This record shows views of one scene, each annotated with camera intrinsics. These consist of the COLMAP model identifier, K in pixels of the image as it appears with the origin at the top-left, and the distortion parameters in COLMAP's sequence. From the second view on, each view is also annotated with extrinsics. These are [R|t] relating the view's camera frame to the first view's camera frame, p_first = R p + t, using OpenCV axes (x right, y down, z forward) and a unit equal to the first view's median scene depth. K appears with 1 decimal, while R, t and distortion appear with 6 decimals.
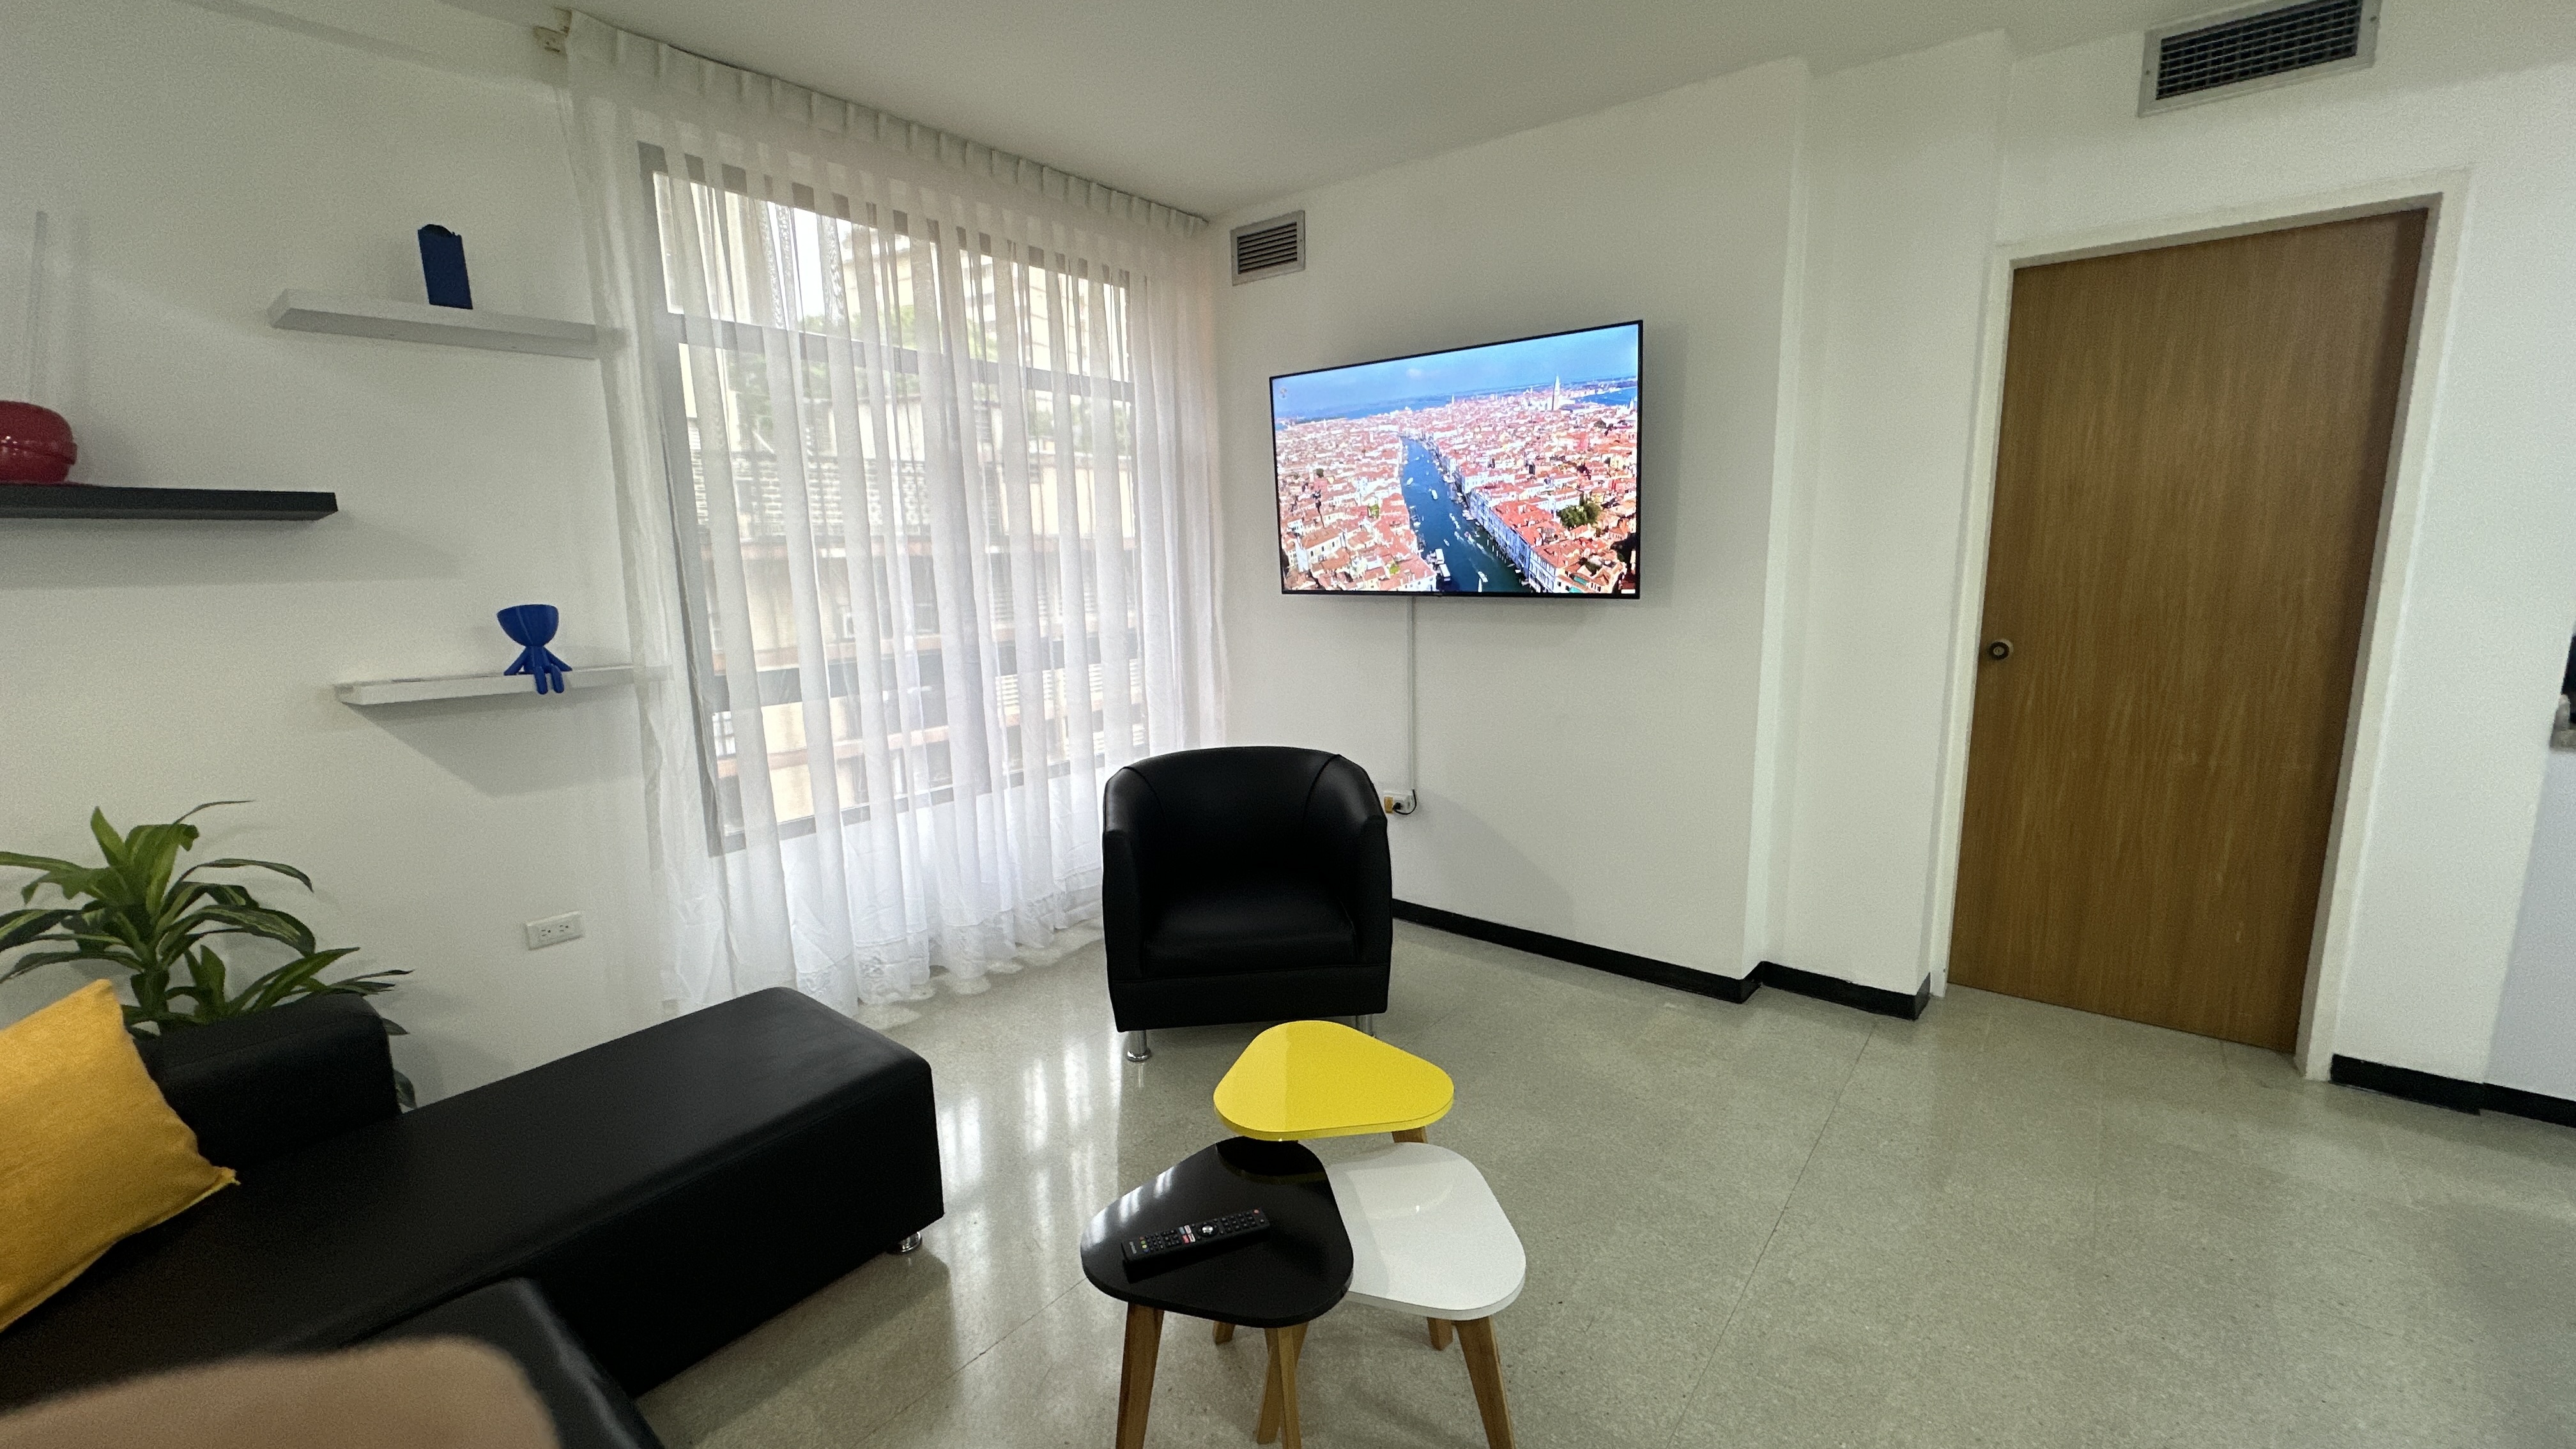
lens RADIAL K [[1024.5, 0, 1286.5], [0, 1024.5, 725.8], [0, 0, 1]] dist [-0.001938, 0.000083]
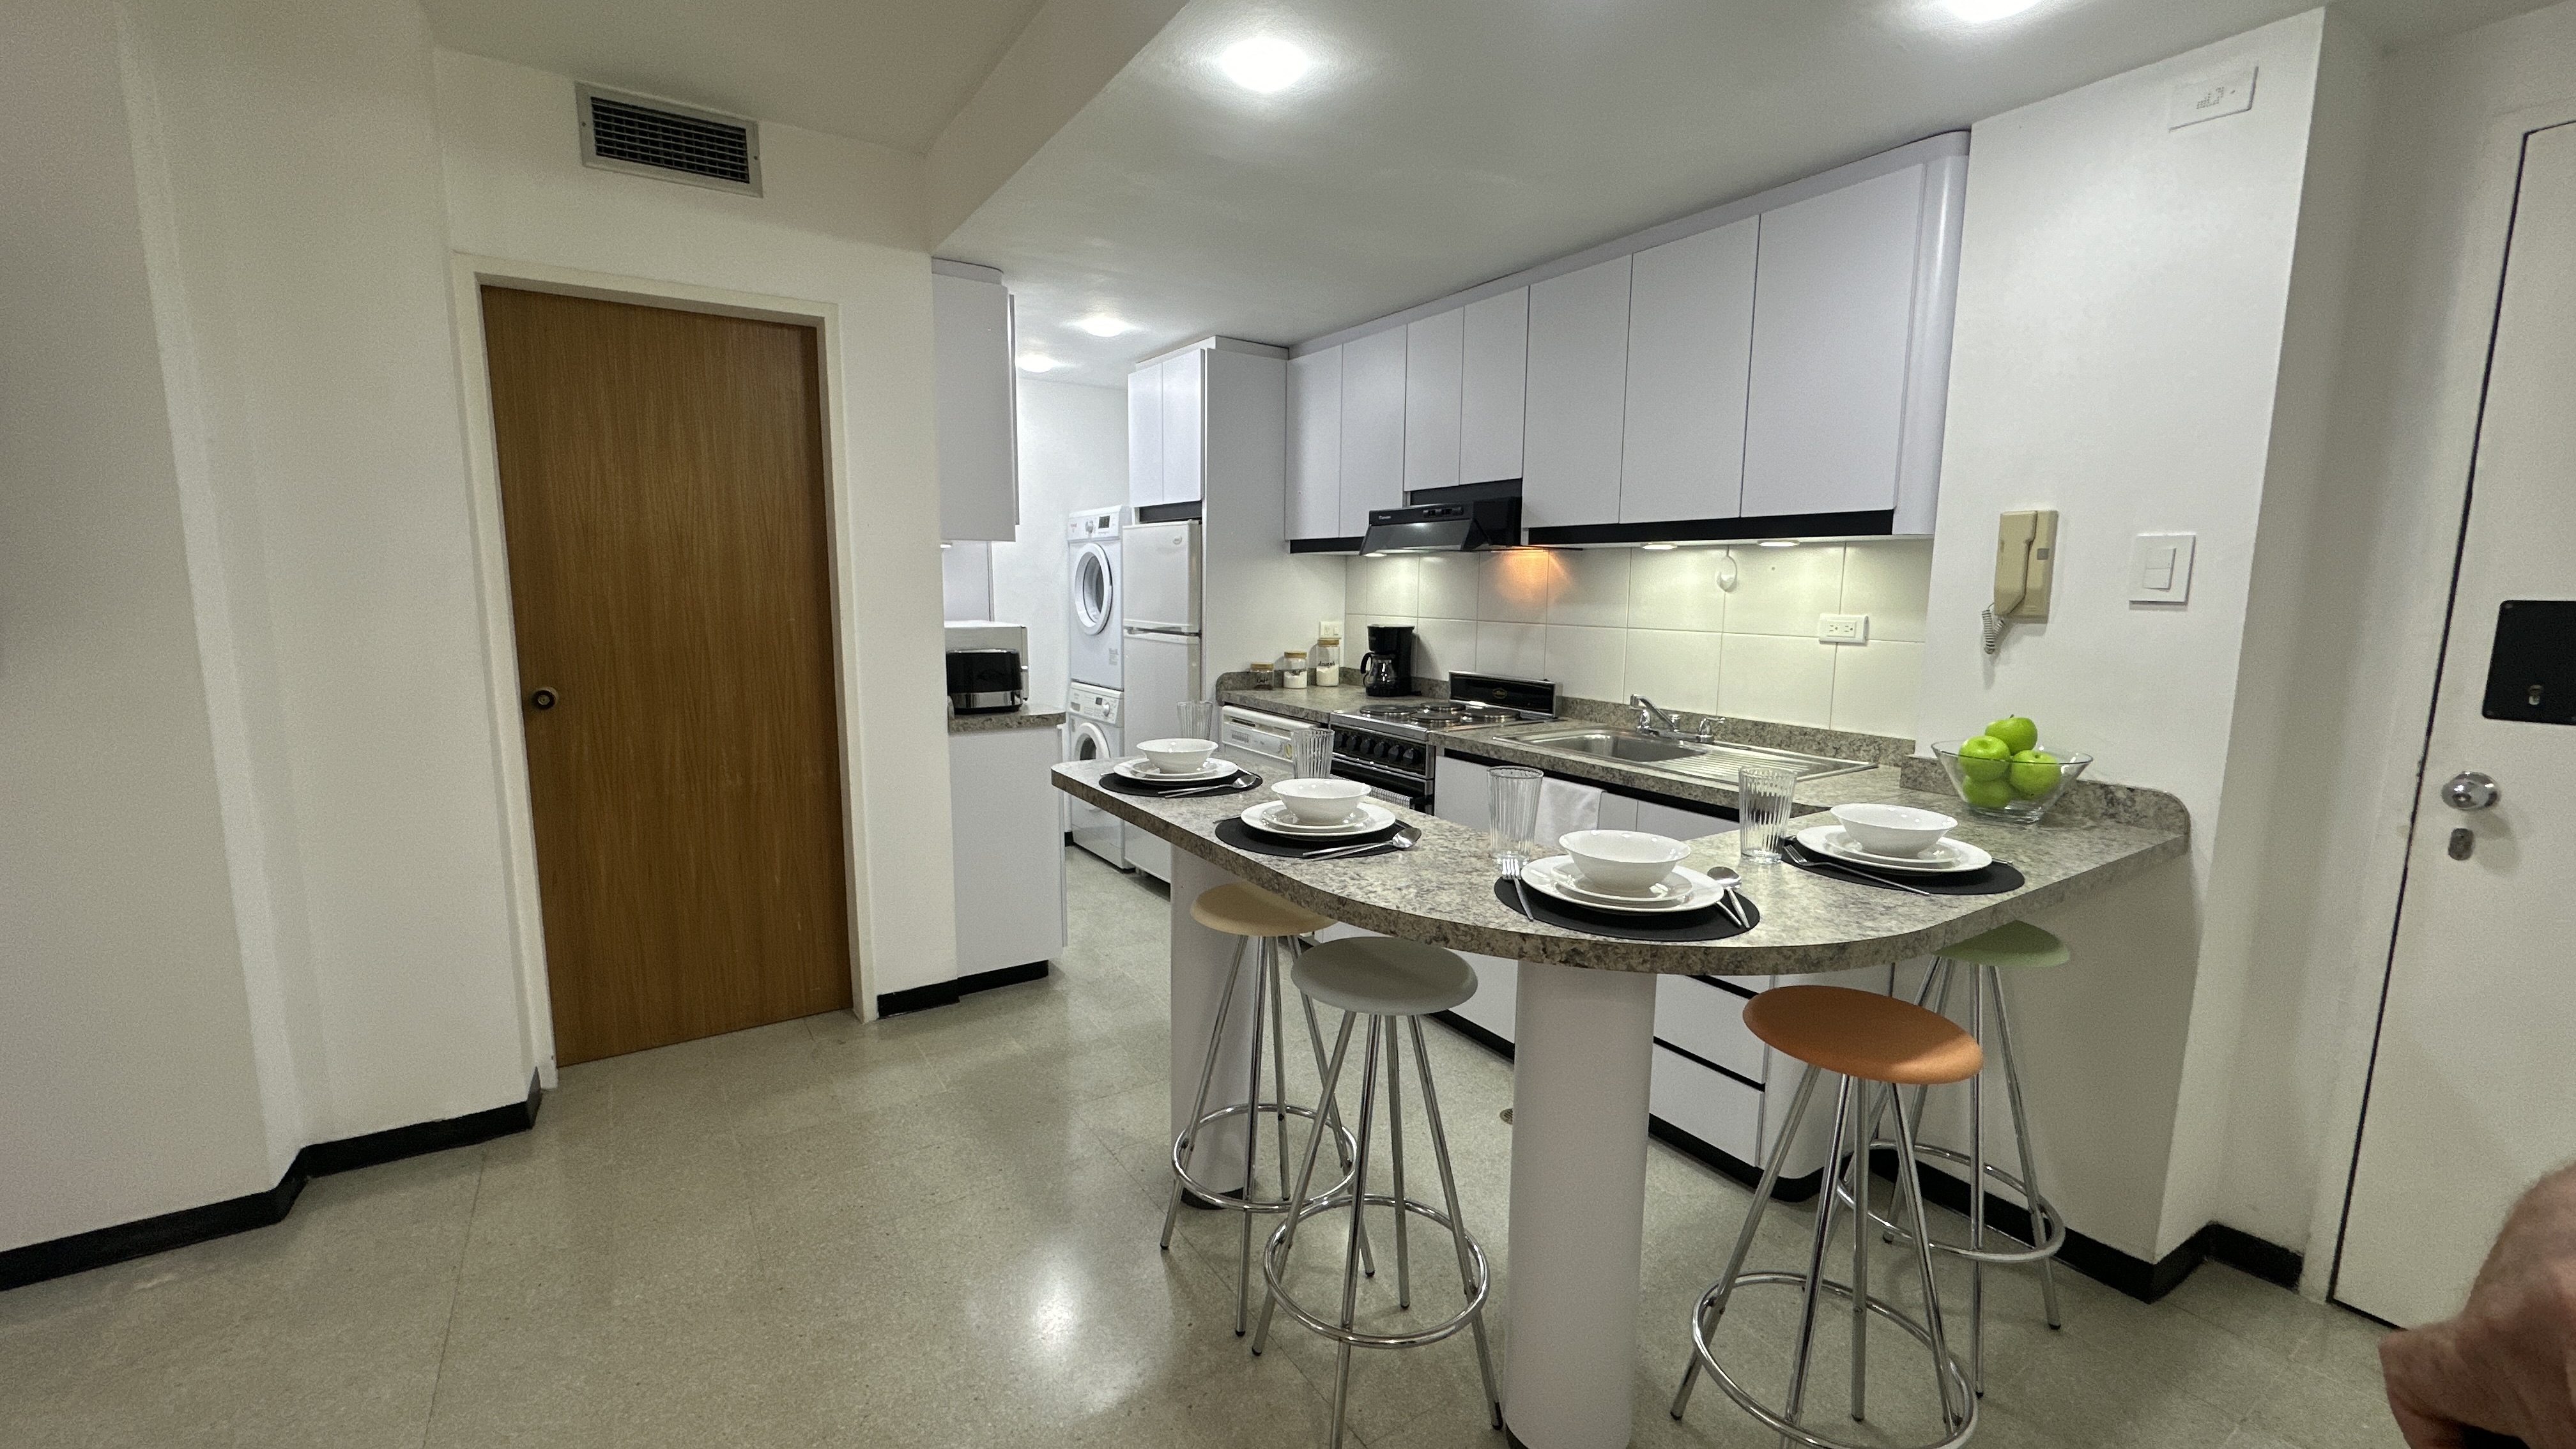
lens RADIAL K [[1033.0, 0, 1285.1], [0, 1033.0, 724.2], [0, 0, 1]] dist [-0.000303, 0.000000]
pose [[0.314388, -0.108823, 0.943036, 0.029617], [0.151712, 0.986399, 0.063249, -0.010166], [-0.937093, 0.123186, 0.326622, 0.083260]]
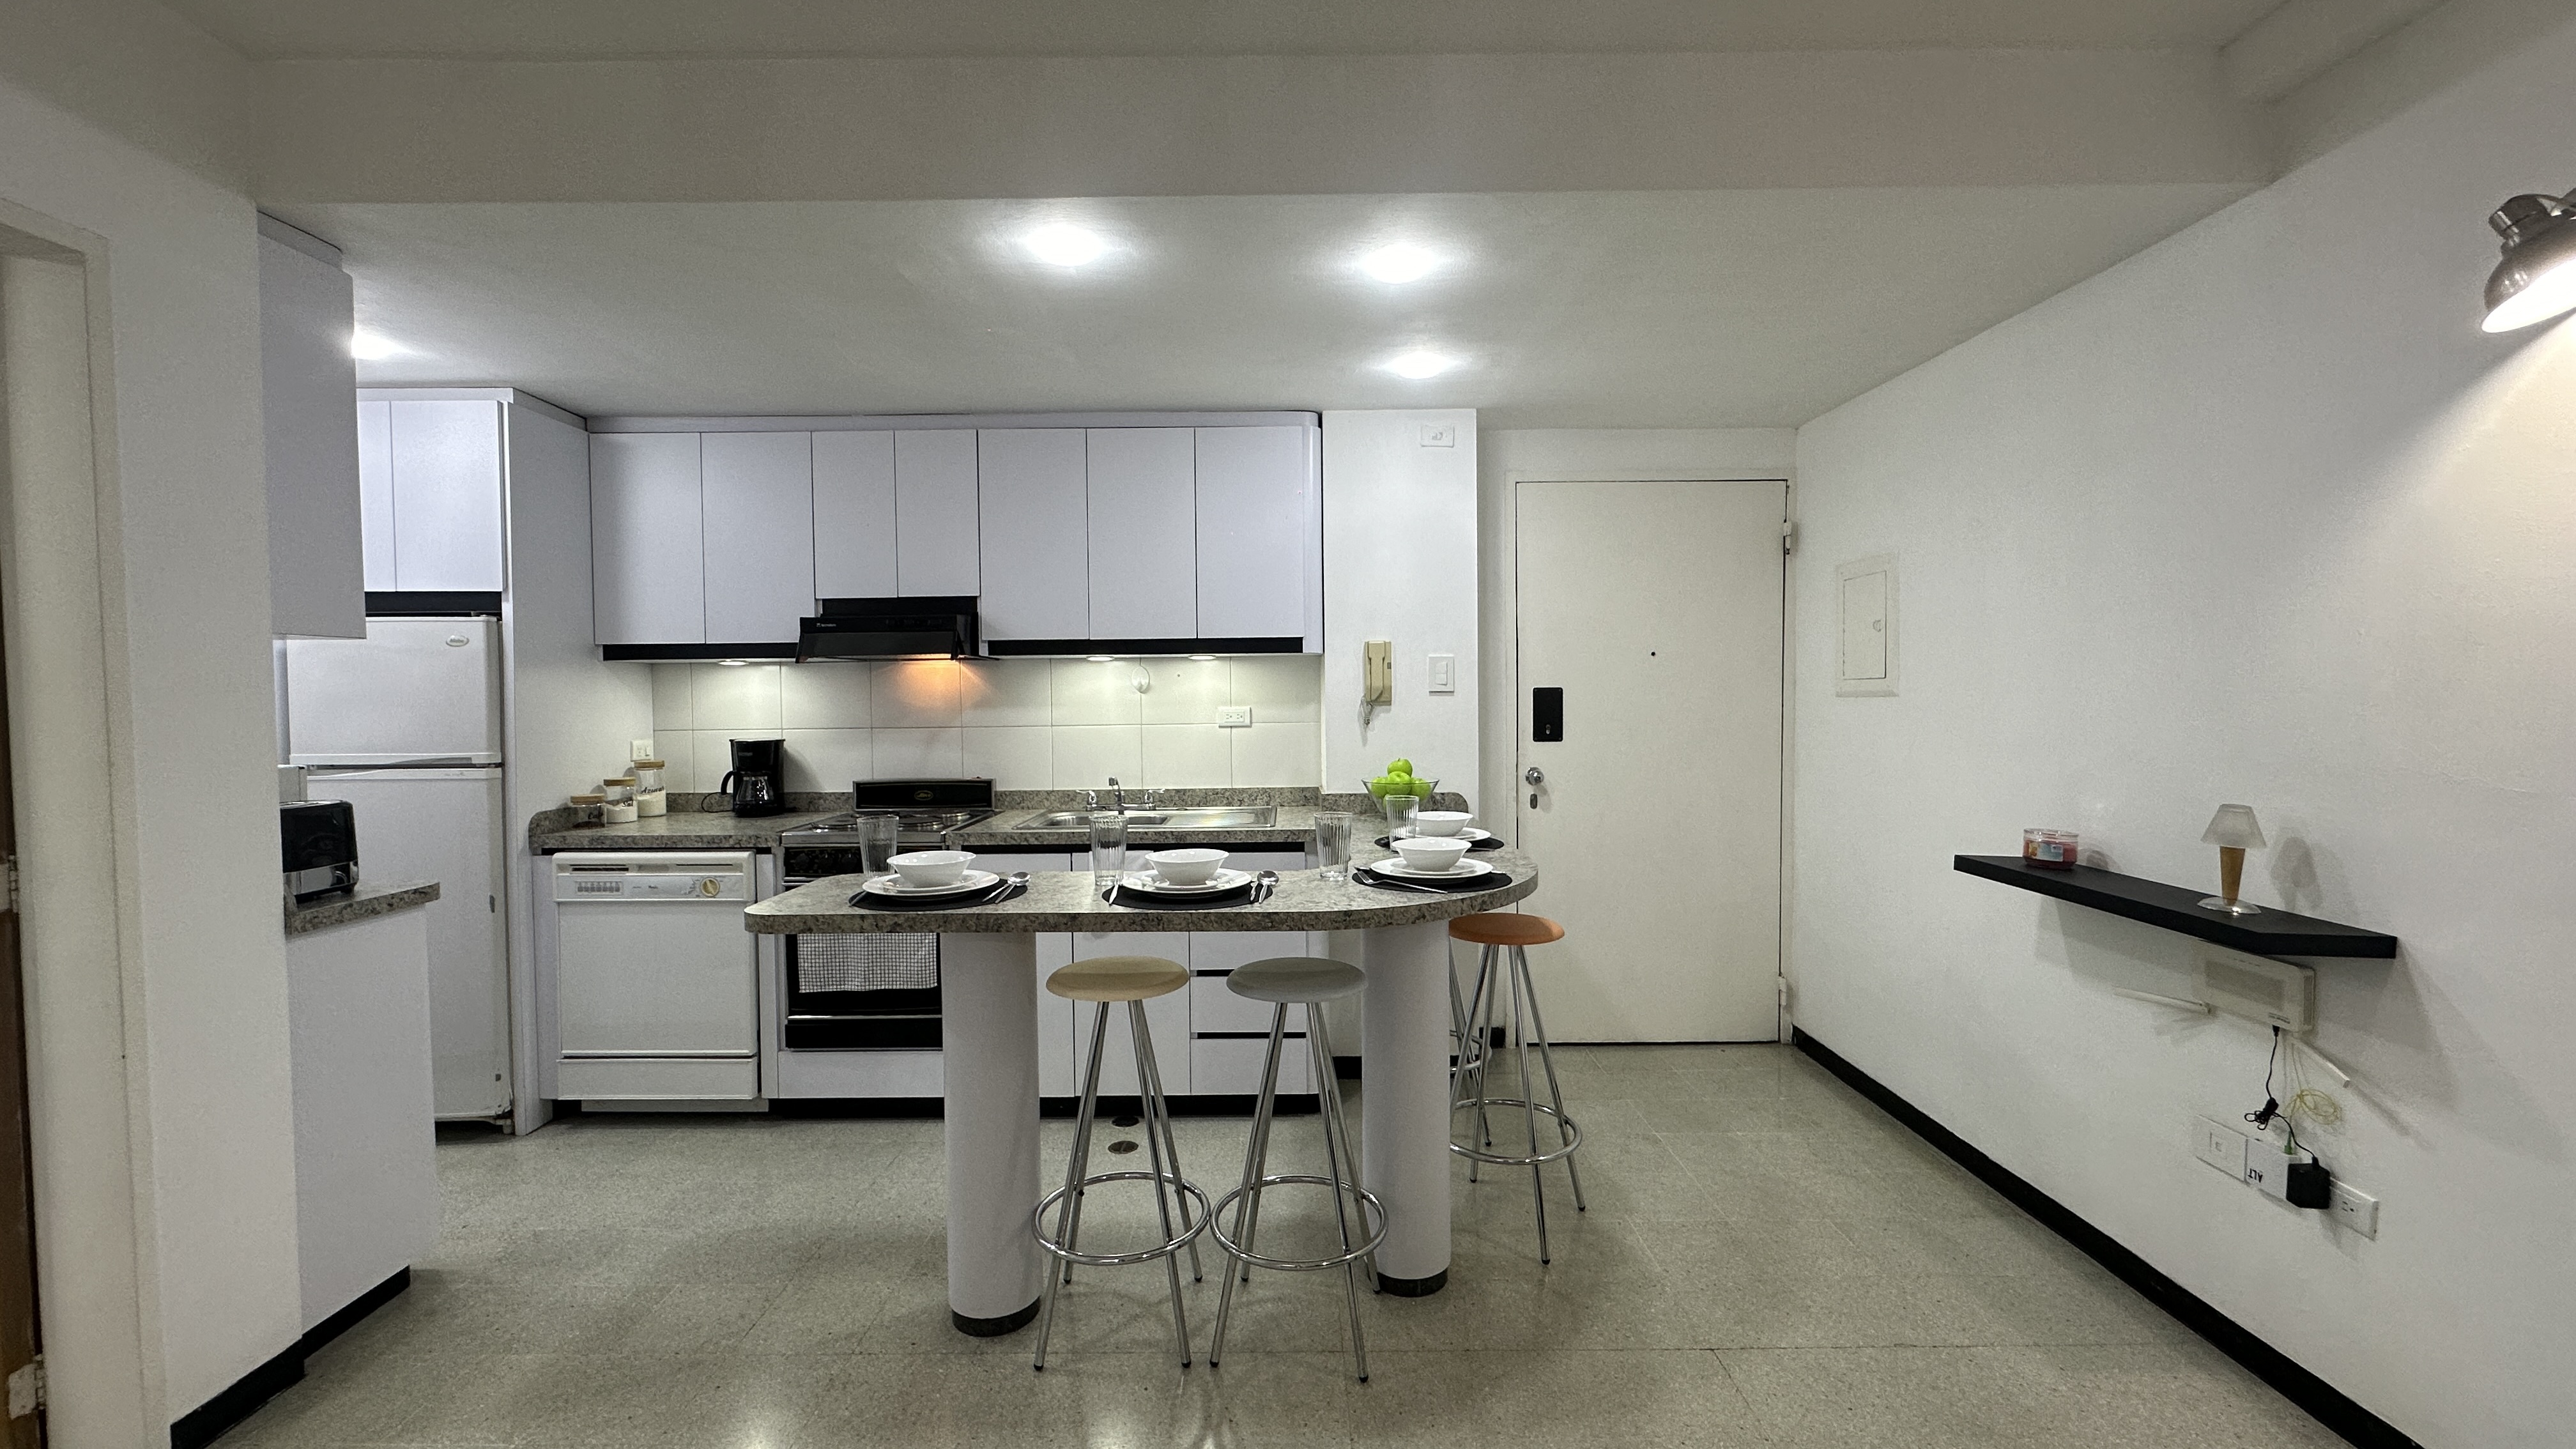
lens RADIAL K [[1033.0, 0, 1285.1], [0, 1033.0, 724.2], [0, 0, 1]] dist [-0.000303, 0.000000]
pose [[-0.625869, 0.002125, 0.779925, -0.011221], [0.159393, 0.979239, 0.125241, -0.121561], [-0.763467, 0.202699, -0.613214, 0.762808]]
